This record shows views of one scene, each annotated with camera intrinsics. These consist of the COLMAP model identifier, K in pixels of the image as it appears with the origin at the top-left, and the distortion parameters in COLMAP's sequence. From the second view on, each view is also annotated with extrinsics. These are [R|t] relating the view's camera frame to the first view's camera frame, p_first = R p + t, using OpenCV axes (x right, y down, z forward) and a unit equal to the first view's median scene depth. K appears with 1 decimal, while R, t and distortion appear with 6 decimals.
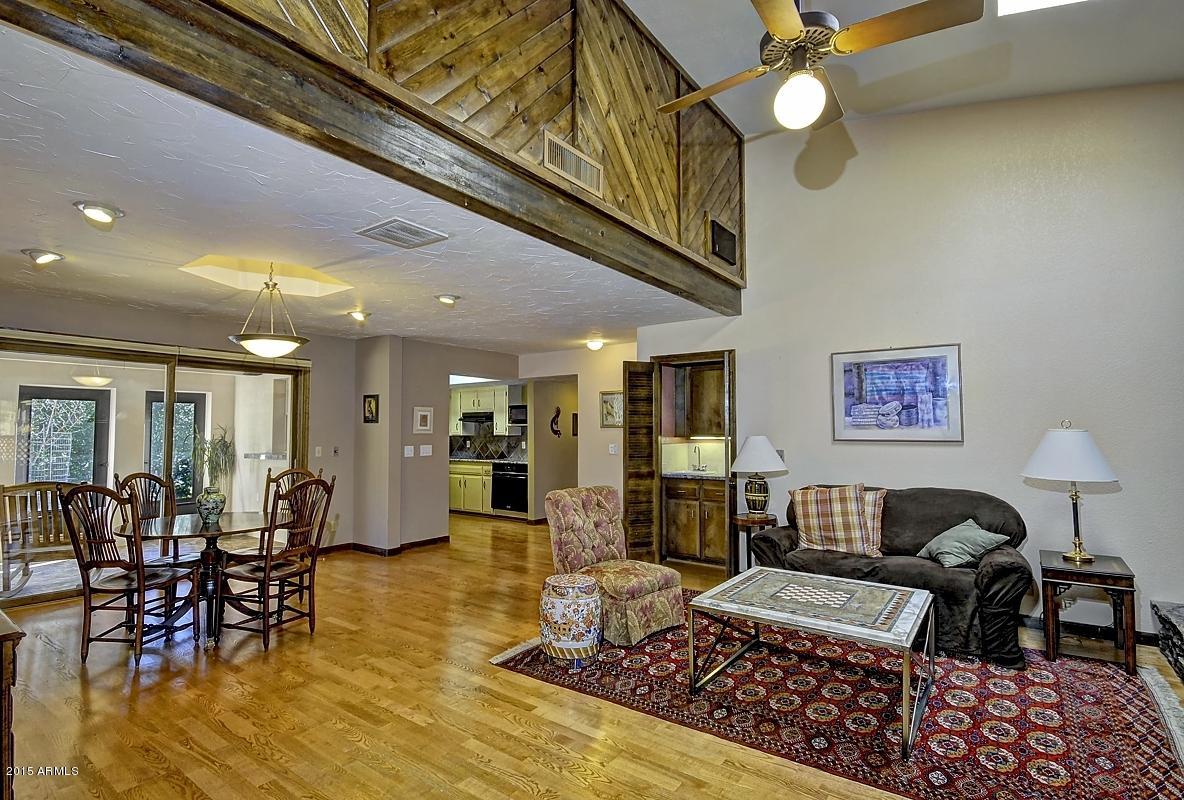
lens RADIAL K [[605.5, 0, 586.8], [0, 605.5, 404.3], [0, 0, 1]] dist [0.003684, 0.000274]
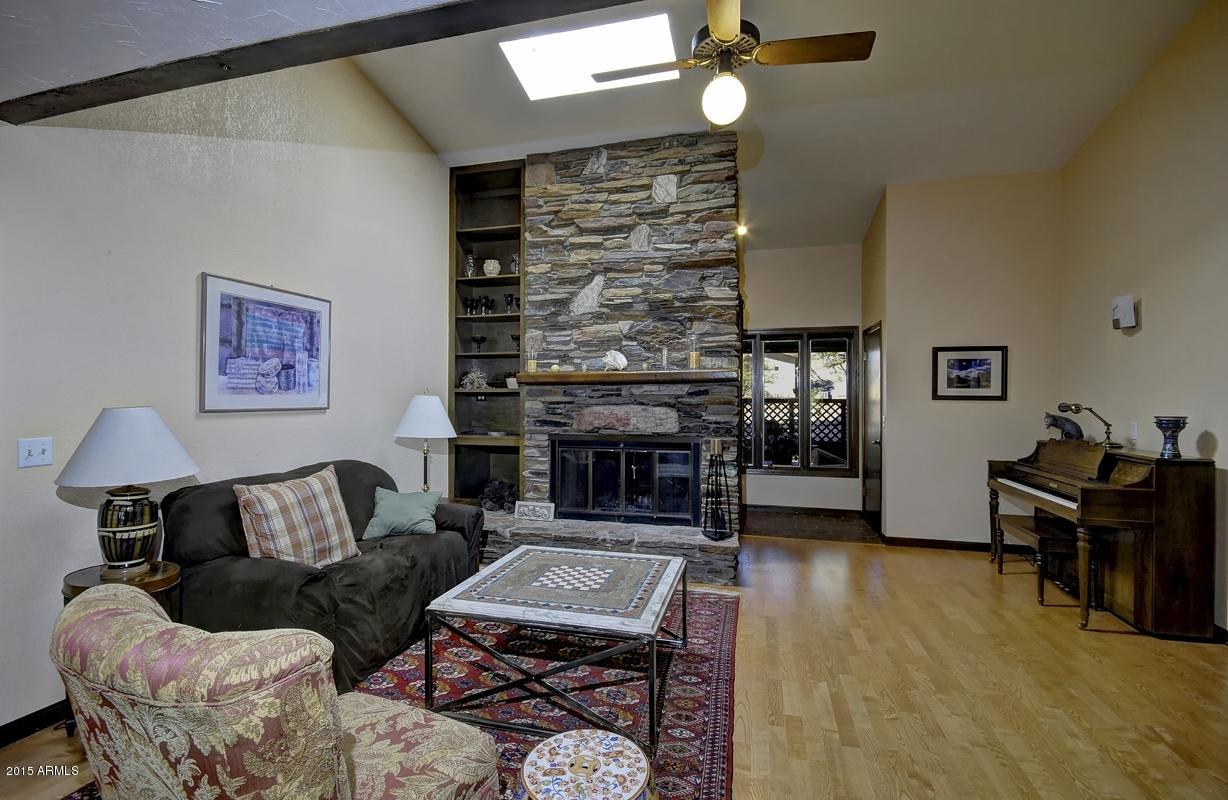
lens RADIAL K [[540.5, 0, 611.8], [0, 540.5, 392.5], [0, 0, 1]] dist [-0.017892, -0.000287]
pose [[-0.345605, 0.008299, 0.938344, -0.290675], [-0.043845, 0.998726, -0.024982, 0.038953], [-0.937355, -0.049775, -0.344800, 0.880010]]
